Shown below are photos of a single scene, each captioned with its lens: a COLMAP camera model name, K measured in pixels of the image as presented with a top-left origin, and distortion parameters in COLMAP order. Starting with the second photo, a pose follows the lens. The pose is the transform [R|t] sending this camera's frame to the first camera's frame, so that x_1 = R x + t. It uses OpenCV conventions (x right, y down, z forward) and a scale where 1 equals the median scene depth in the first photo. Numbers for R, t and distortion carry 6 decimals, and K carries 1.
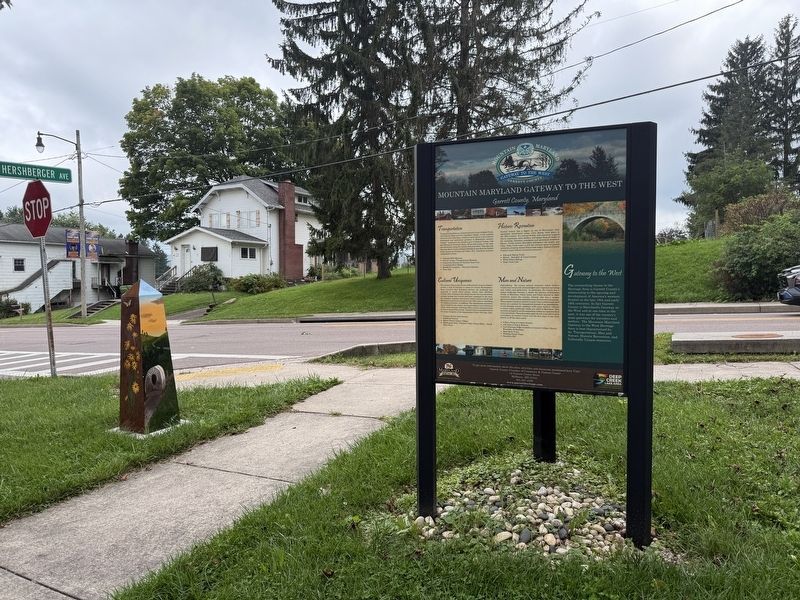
lens RADIAL K [[573.6, 0, 397.6], [0, 573.6, 300.0], [0, 0, 1]] dist [0.046577, -0.052014]
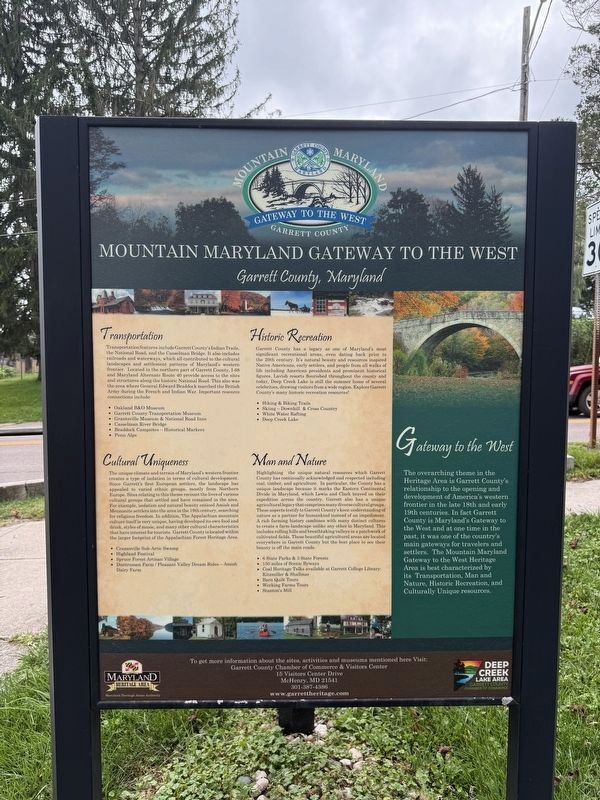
lens RADIAL K [[573.6, 0, 296.7], [0, 573.6, 414.3], [0, 0, 1]] dist [0.046577, -0.052014]
pose [[0.930059, -0.013812, 0.367150, 0.051004], [0.004207, 0.999628, 0.026949, -0.081411], [-0.367385, -0.023519, 0.929771, 0.593640]]
